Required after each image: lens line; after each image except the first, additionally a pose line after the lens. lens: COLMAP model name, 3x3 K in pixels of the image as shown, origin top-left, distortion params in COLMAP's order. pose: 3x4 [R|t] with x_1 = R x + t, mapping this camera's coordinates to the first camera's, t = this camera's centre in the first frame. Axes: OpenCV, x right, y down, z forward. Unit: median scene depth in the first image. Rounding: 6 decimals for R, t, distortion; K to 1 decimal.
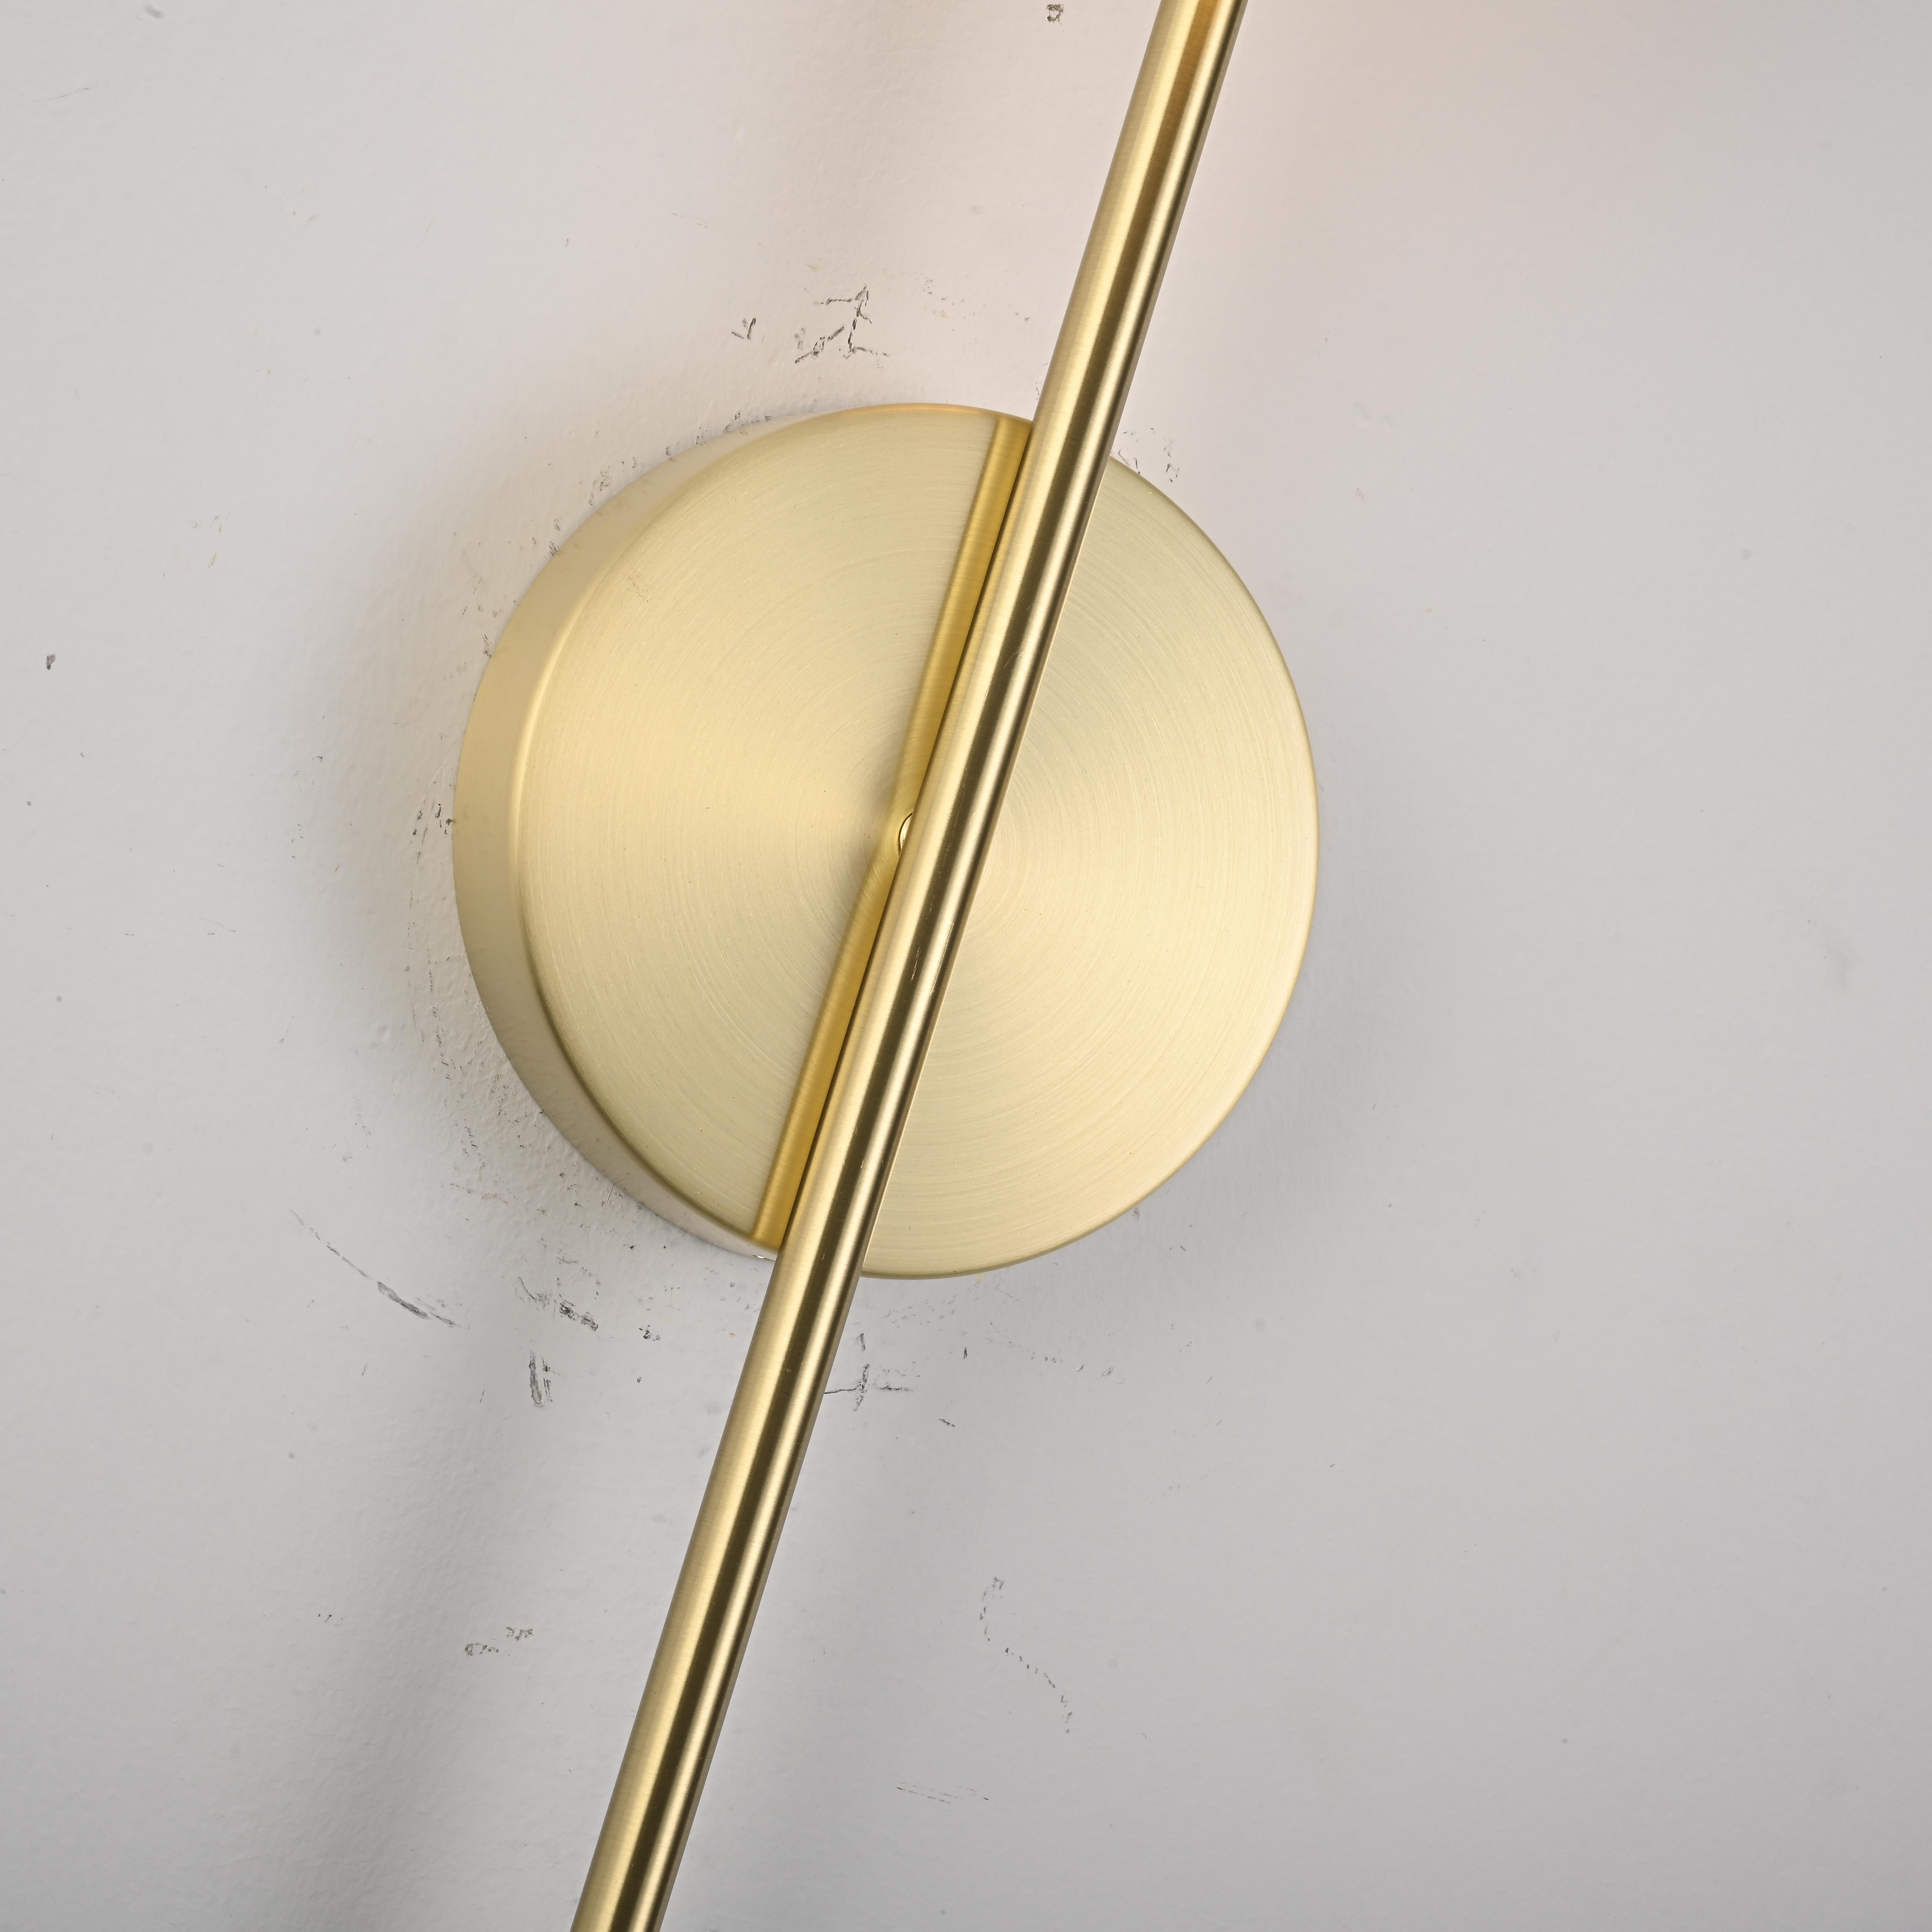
lens RADIAL K [[5293.9, 0, 966.0], [0, 5293.9, 966.0], [0, 0, 1]] dist [0.055067, -0.629644]
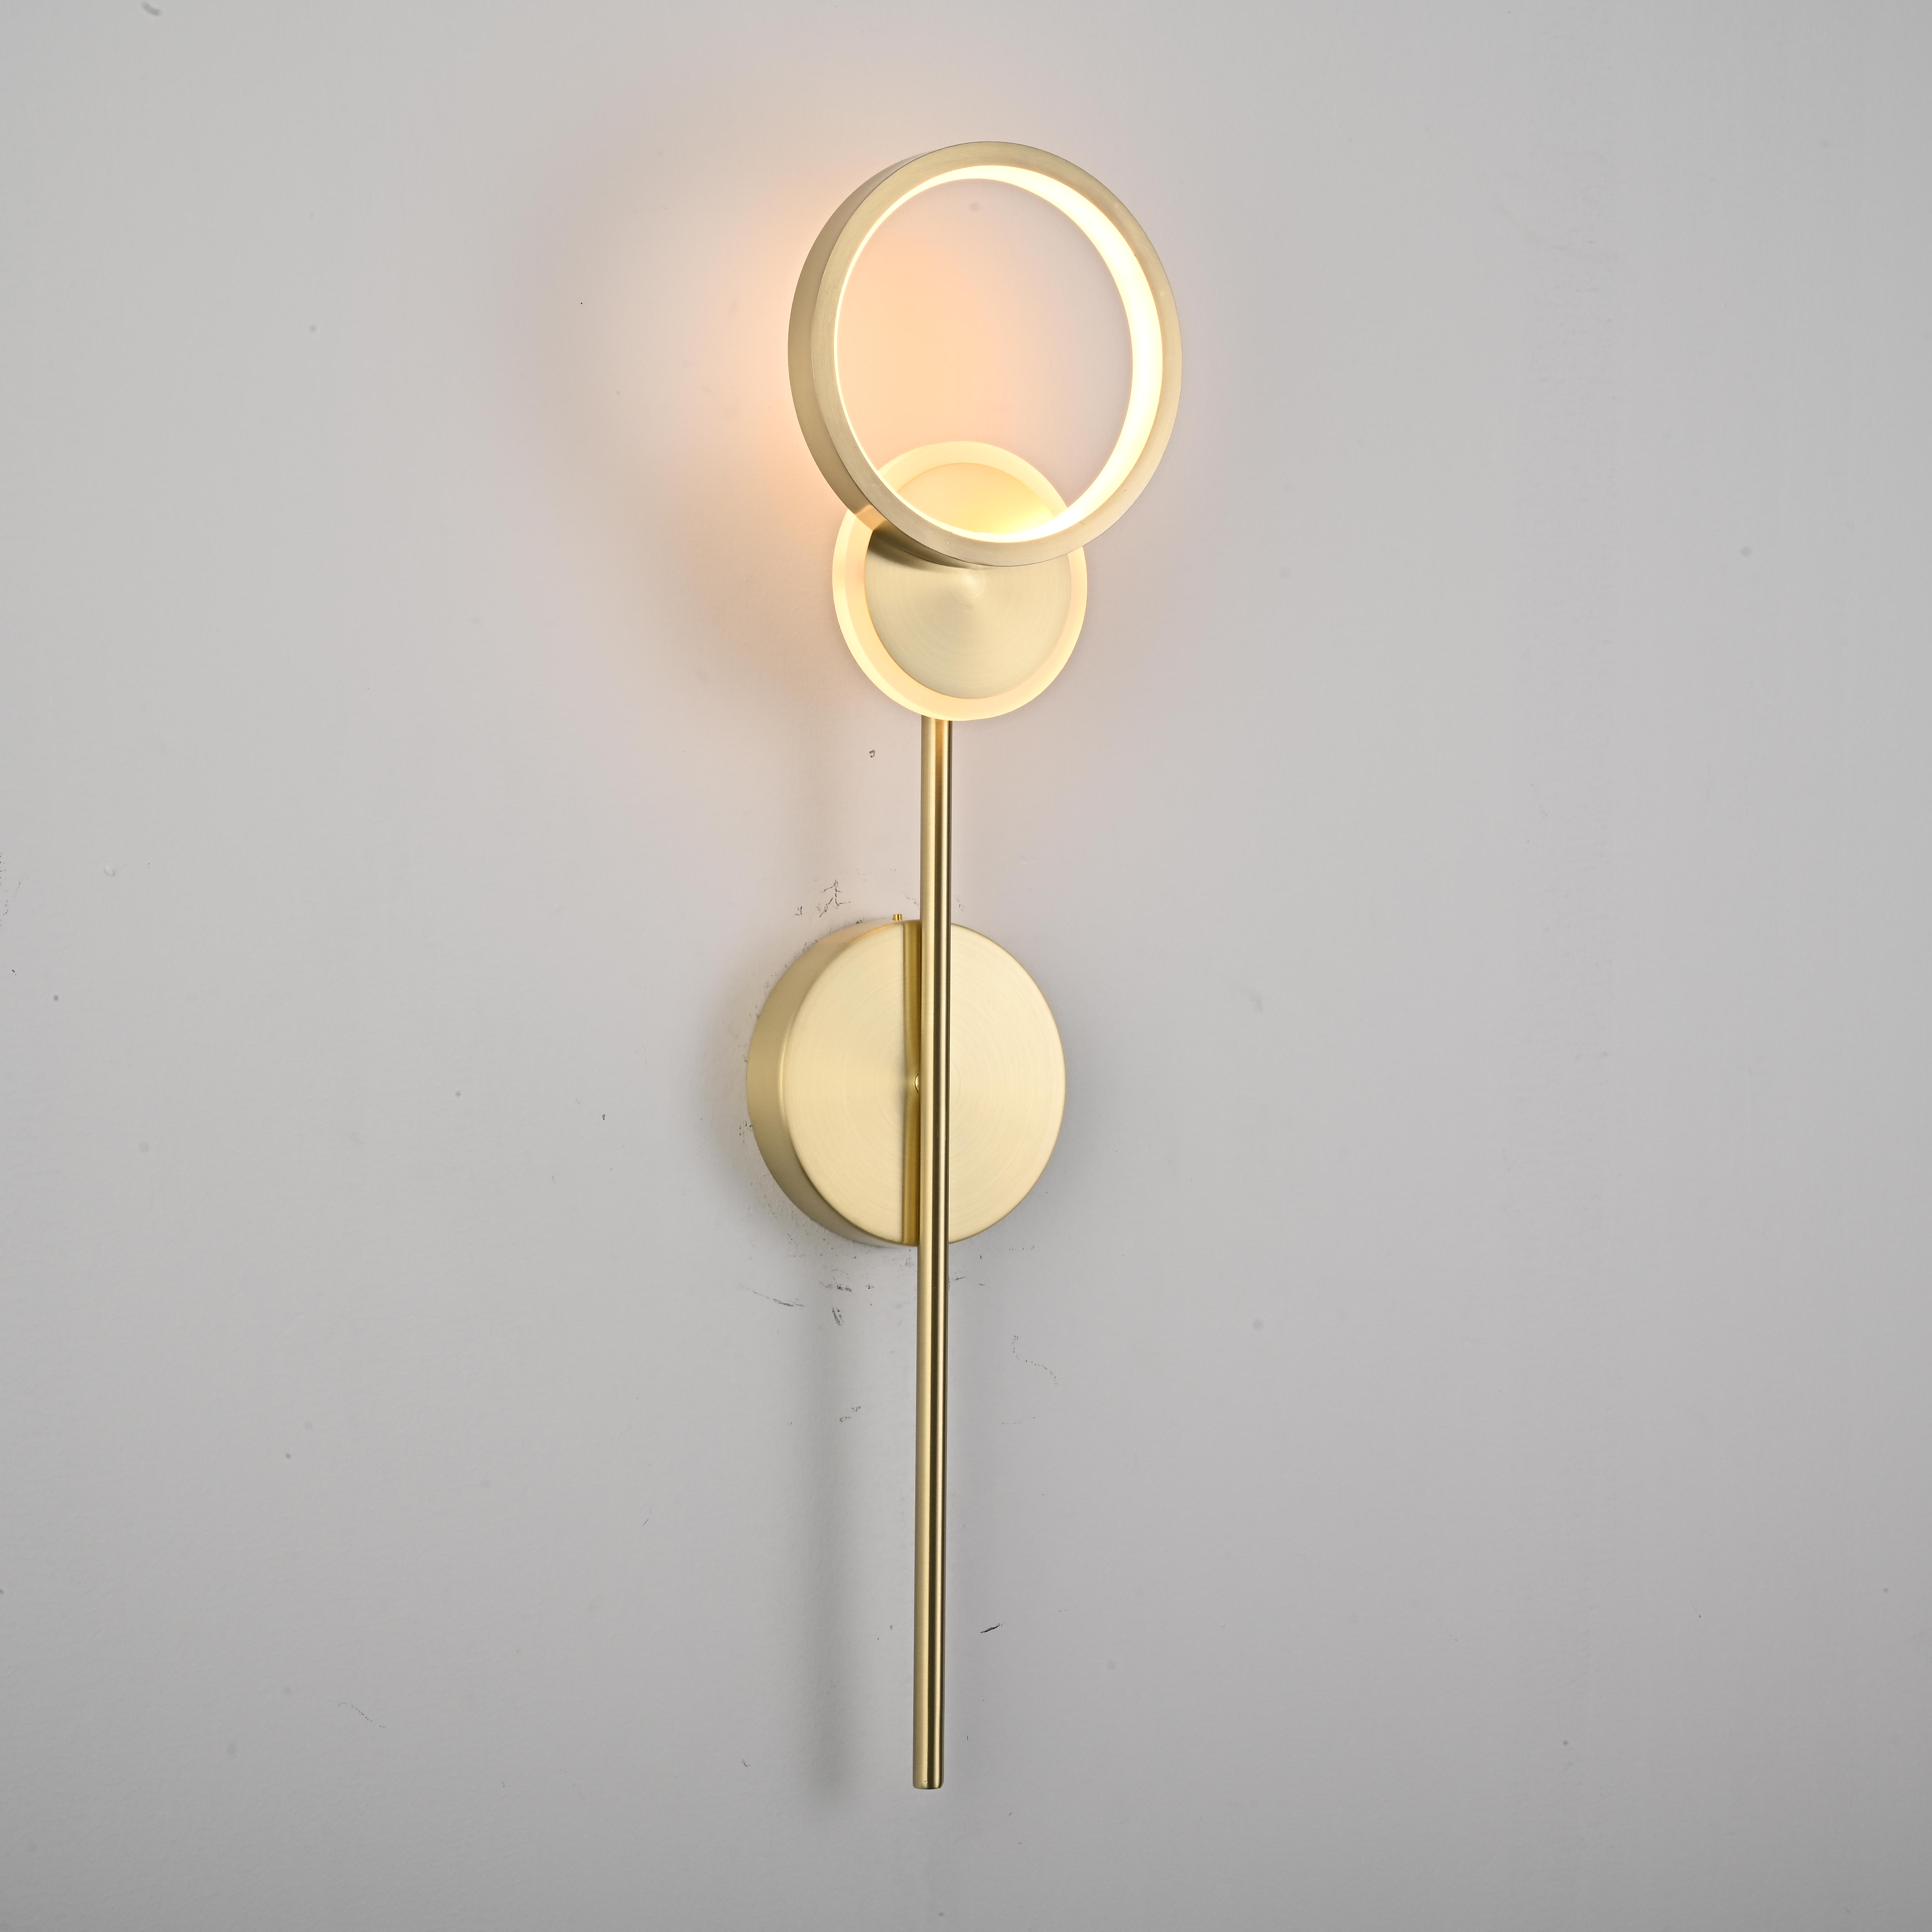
lens RADIAL K [[5293.9, 0, 966.0], [0, 5293.9, 966.0], [0, 0, 1]] dist [0.055067, -0.629644]
pose [[0.954436, -0.282112, 0.097286, -0.227405], [0.274464, 0.957842, 0.084904, -0.296718], [-0.117138, -0.054334, 0.991628, -1.625380]]
